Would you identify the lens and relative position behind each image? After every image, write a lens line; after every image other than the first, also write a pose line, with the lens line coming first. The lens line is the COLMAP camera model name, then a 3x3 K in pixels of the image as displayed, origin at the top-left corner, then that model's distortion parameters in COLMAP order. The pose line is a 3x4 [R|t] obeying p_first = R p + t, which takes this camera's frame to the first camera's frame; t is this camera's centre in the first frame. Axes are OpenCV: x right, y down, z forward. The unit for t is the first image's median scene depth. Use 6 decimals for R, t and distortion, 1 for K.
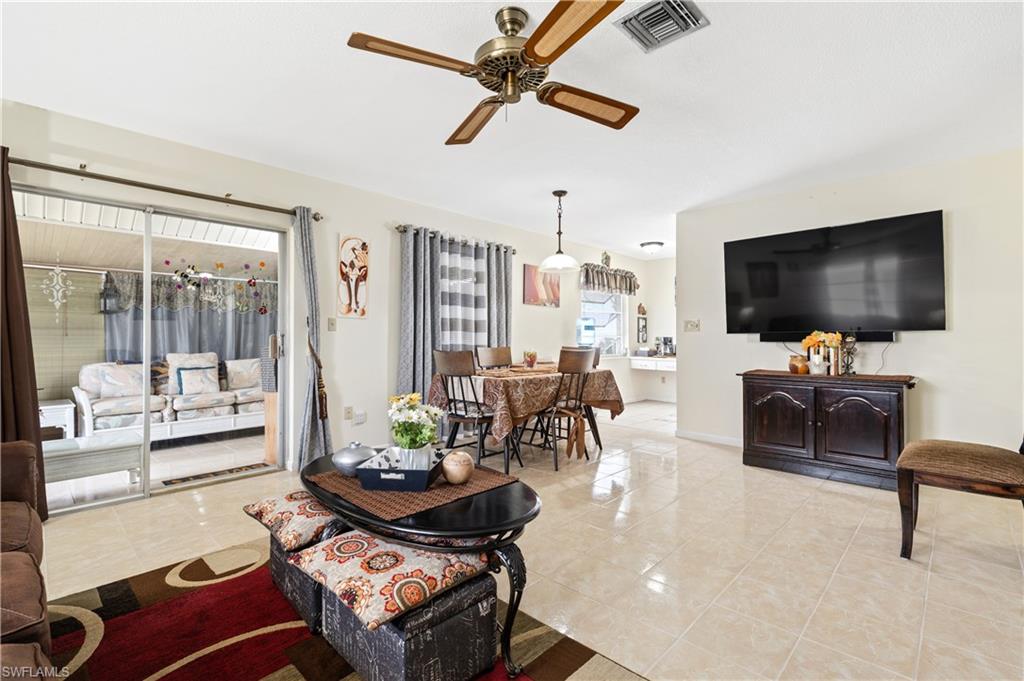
lens RADIAL K [[460.8, 0, 514.8], [0, 460.8, 337.4], [0, 0, 1]] dist [0.011611, -0.000495]
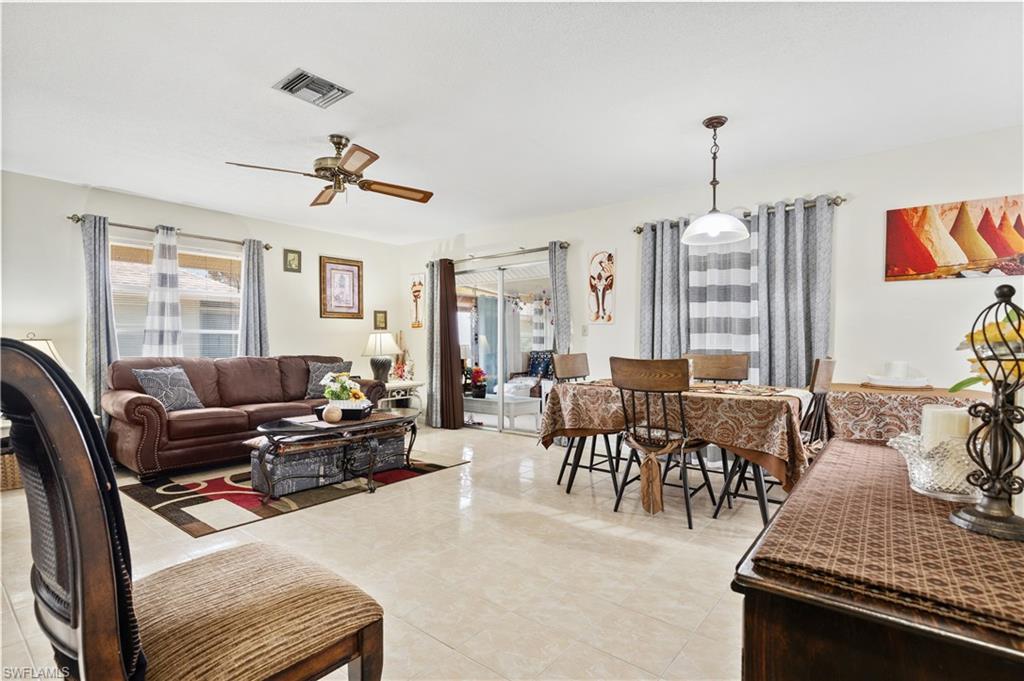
lens RADIAL K [[492.9, 0, 515.8], [0, 492.9, 343.6], [0, 0, 1]] dist [0.002305, -0.000263]
pose [[0.083348, 0.002349, -0.996518, 0.825070], [0.003232, 0.999991, 0.002627, 0.001751], [0.996515, -0.003440, 0.083340, 0.695051]]
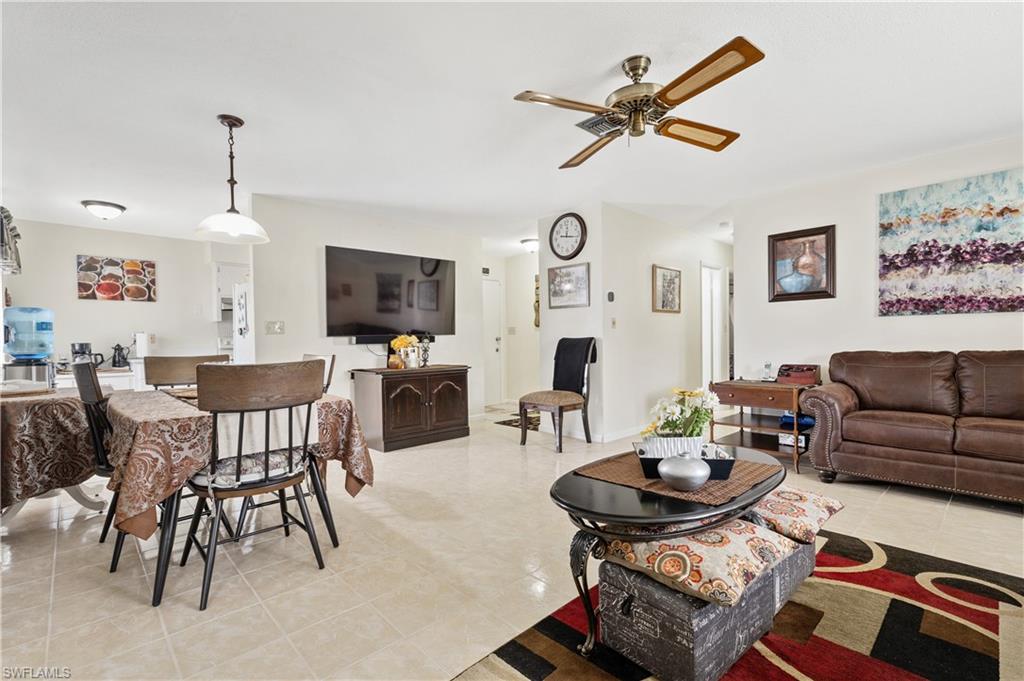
lens RADIAL K [[462.6, 0, 515.4], [0, 462.6, 342.4], [0, 0, 1]] dist [0.014957, 0.000144]
pose [[0.035032, -0.003617, 0.999380, -0.589789], [0.010088, 0.999944, 0.003266, 0.006327], [-0.999335, 0.009968, 0.035066, 0.607732]]
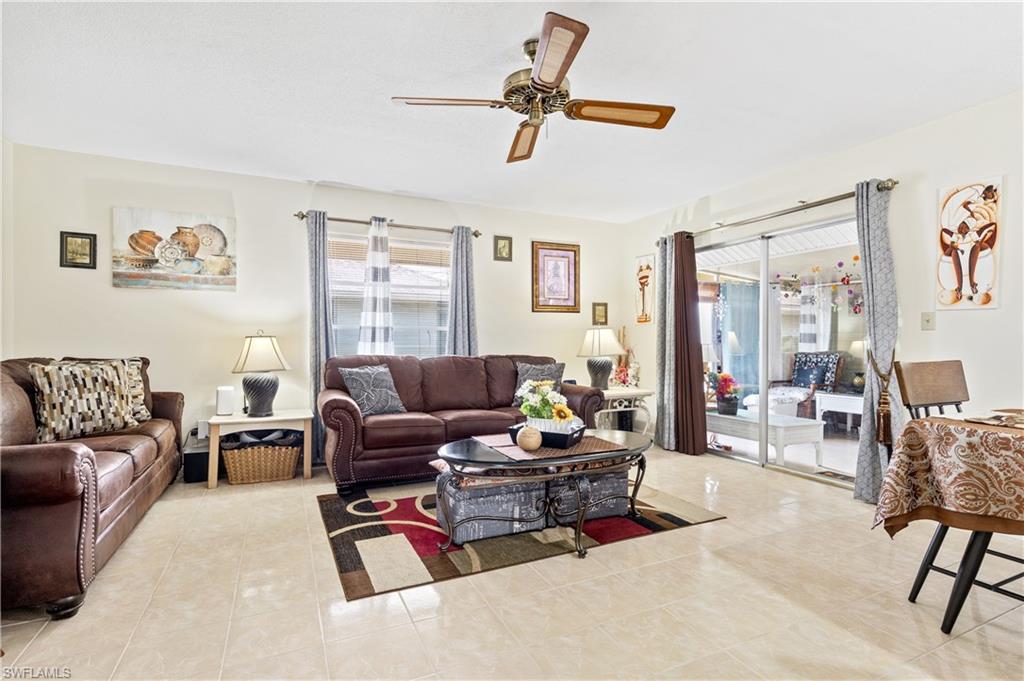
lens RADIAL K [[492.9, 0, 515.8], [0, 492.9, 343.6], [0, 0, 1]] dist [0.002305, -0.000263]
pose [[-0.354054, 0.004301, -0.935215, 0.530216], [0.000019, 0.999989, 0.004591, 0.003208], [0.935225, 0.001607, -0.354051, 0.652236]]
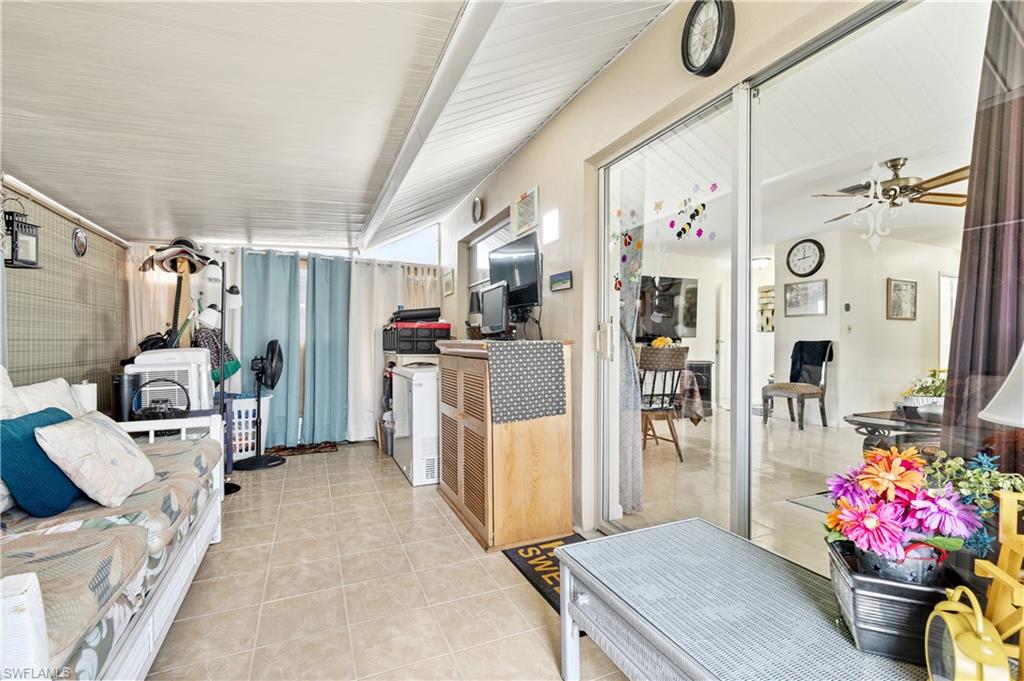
lens RADIAL K [[459.8, 0, 514.1], [0, 459.8, 343.7], [0, 0, 1]] dist [-0.000641, -0.000264]
pose [[0.380884, 0.009149, 0.924578, -1.089354], [-0.009369, 0.999938, -0.006035, 0.026620], [-0.924576, -0.006364, 0.380946, 0.810287]]
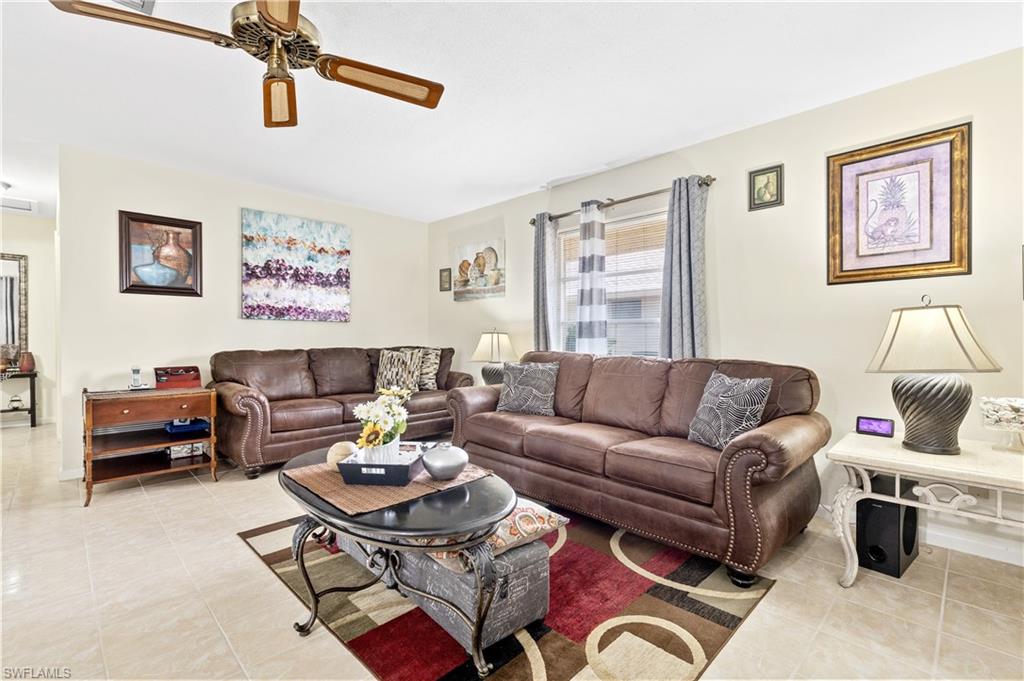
lens RADIAL K [[460.8, 0, 514.8], [0, 460.8, 337.4], [0, 0, 1]] dist [0.011611, -0.000495]
pose [[-0.999718, -0.002440, 0.023618, -0.244857], [-0.002463, 0.999996, -0.000970, 0.005280], [-0.023615, -0.001028, -0.999721, 0.918266]]
